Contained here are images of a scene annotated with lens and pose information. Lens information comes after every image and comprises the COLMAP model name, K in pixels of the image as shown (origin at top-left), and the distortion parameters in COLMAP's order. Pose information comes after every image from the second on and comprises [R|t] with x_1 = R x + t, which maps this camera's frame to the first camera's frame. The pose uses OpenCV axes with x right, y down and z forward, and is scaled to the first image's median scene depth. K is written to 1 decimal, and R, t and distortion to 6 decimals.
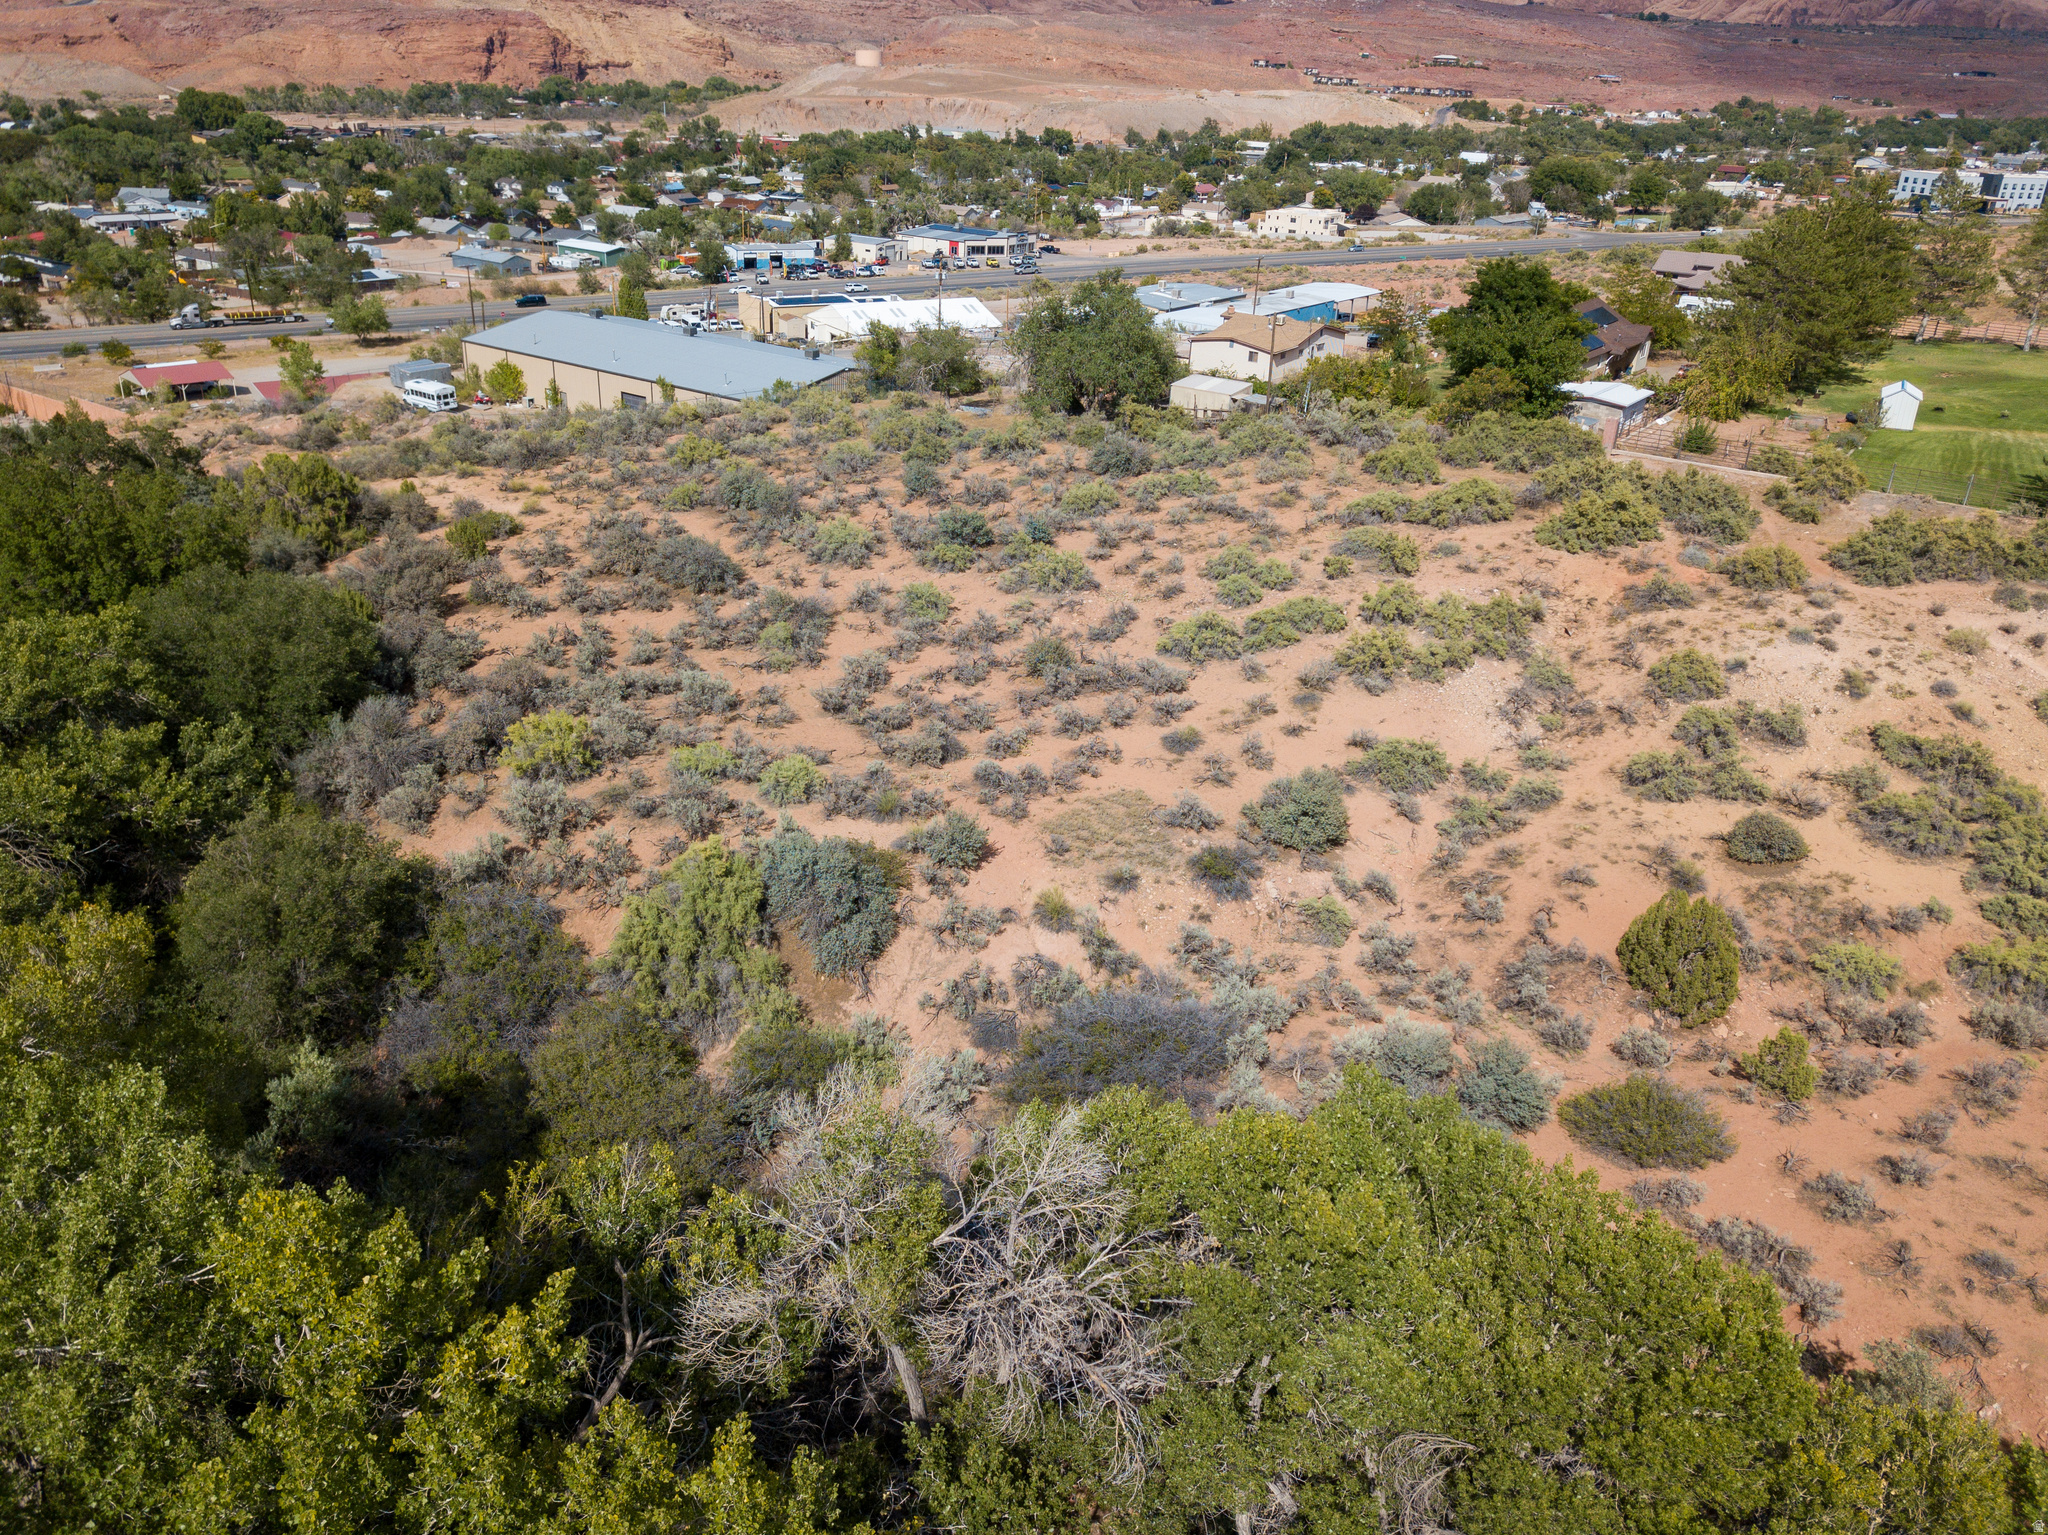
lens RADIAL K [[1567.6, 0, 1018.3], [0, 1567.6, 767.3], [0, 0, 1]] dist [0.016296, -0.017666]
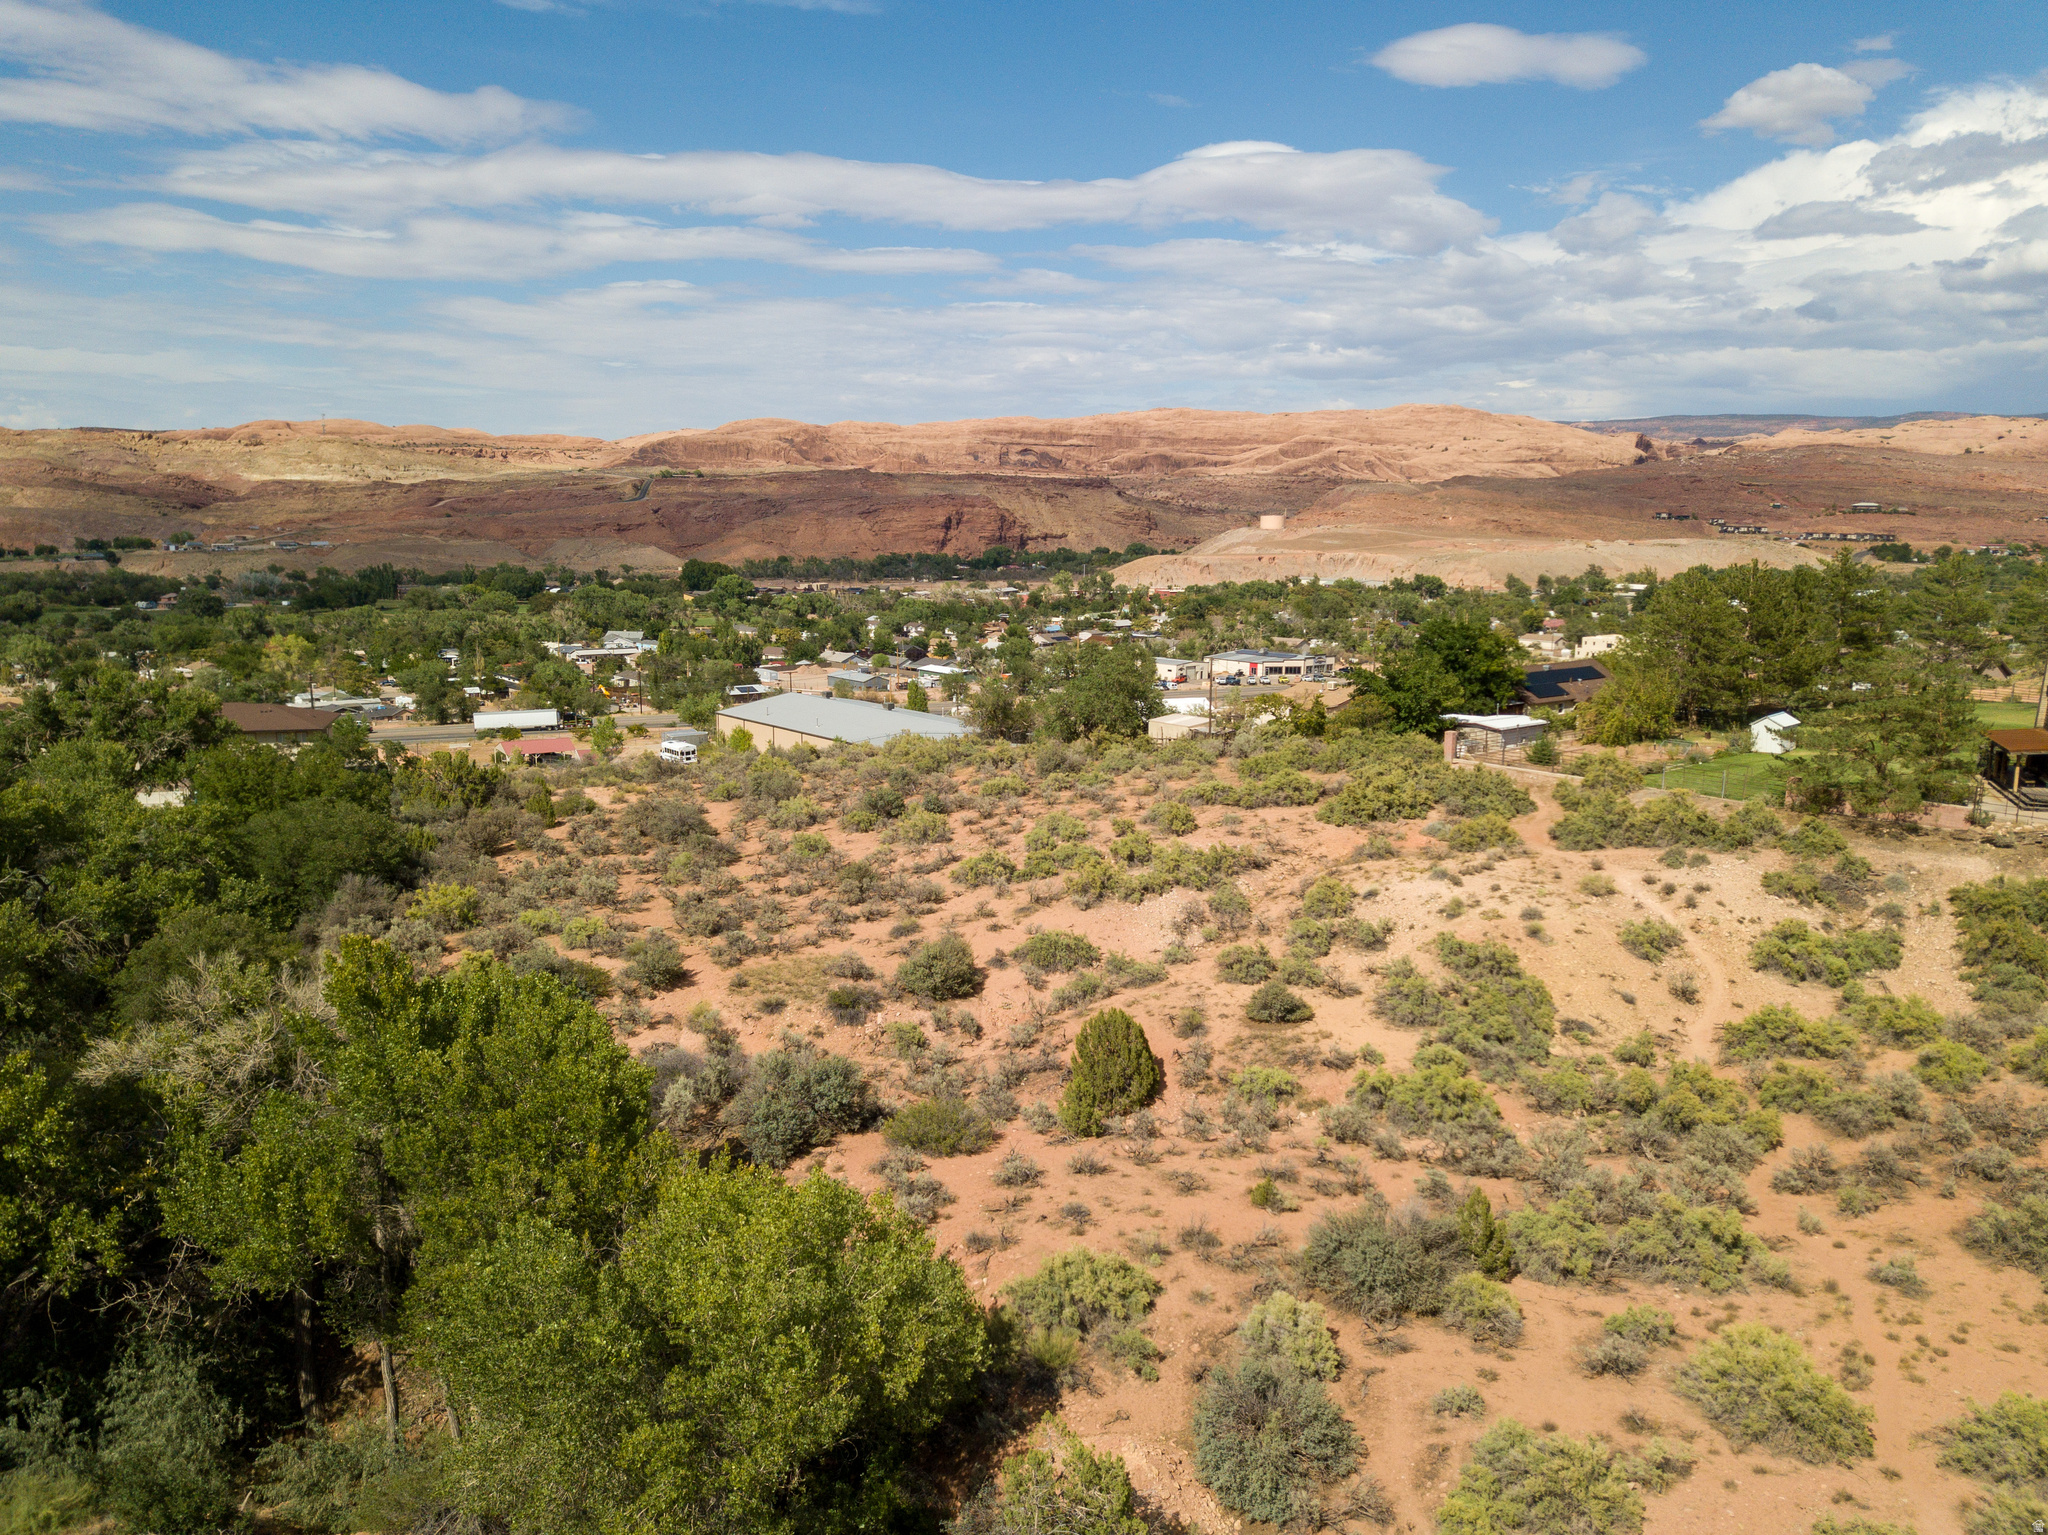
lens RADIAL K [[1567.6, 0, 1016.4], [0, 1567.6, 771.9], [0, 0, 1]] dist [0.016296, -0.017666]
pose [[0.962767, 0.014386, -0.269949, 0.495086], [-0.086097, 0.962902, -0.255747, 0.163137], [0.256255, 0.269466, 0.928289, -0.174744]]
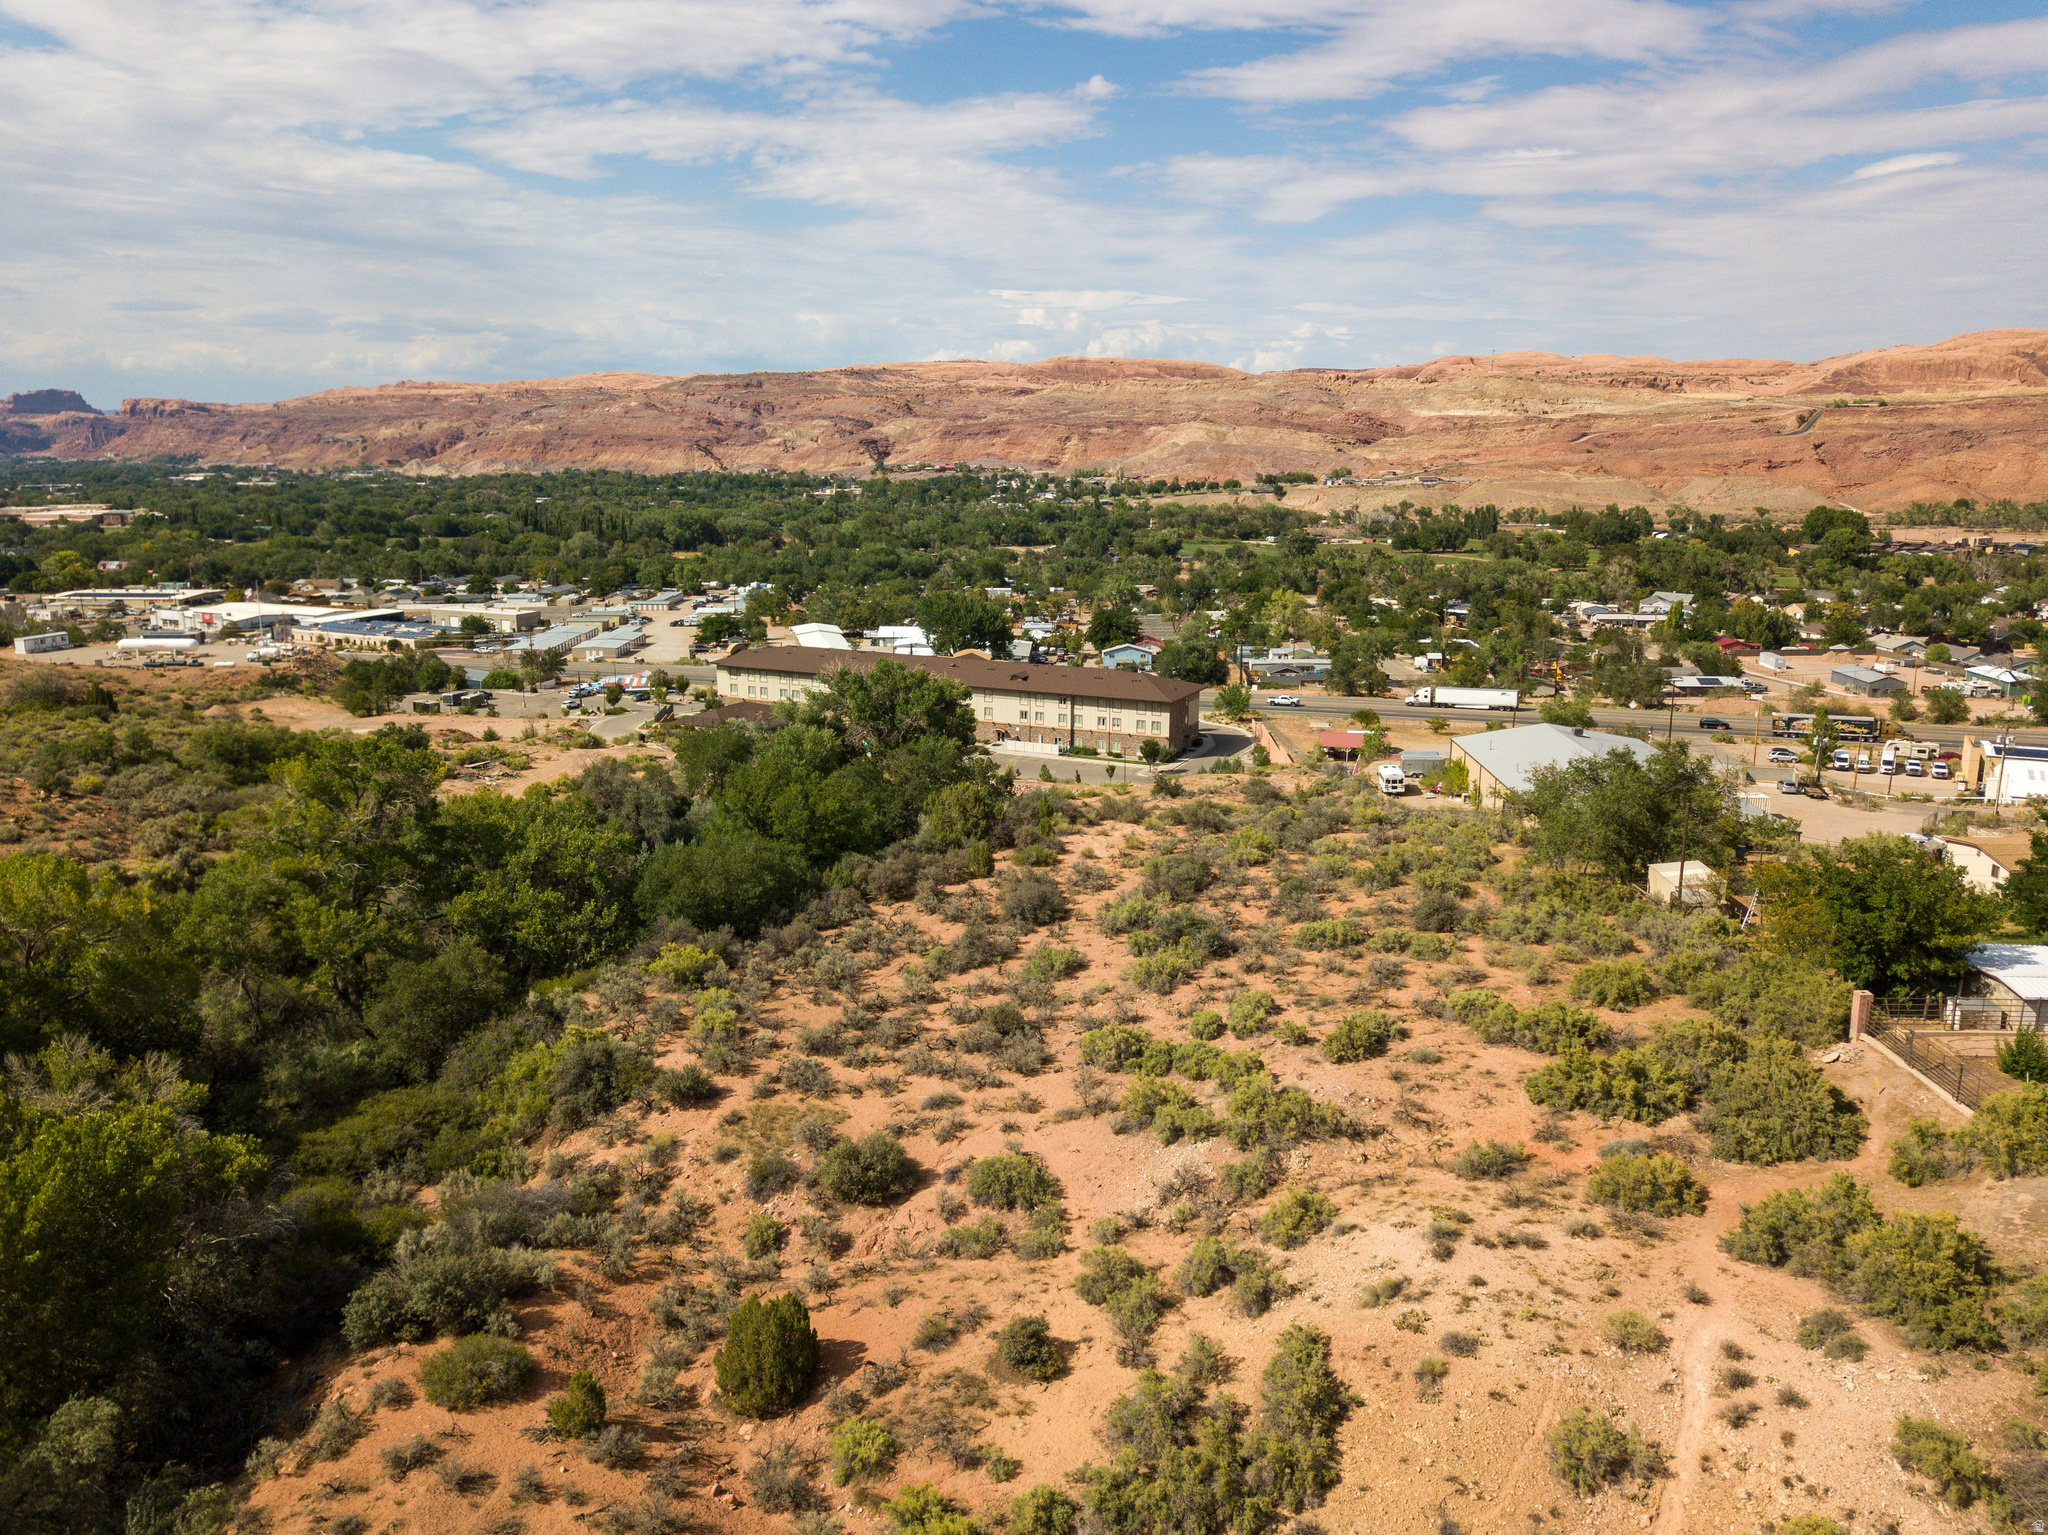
lens RADIAL K [[1567.6, 0, 1020.8], [0, 1567.6, 771.5], [0, 0, 1]] dist [0.016296, -0.017666]
pose [[0.549886, 0.139570, -0.823496, 0.995467], [-0.328041, 0.942803, -0.059258, -0.186123], [0.768124, 0.302725, 0.564219, 0.283948]]
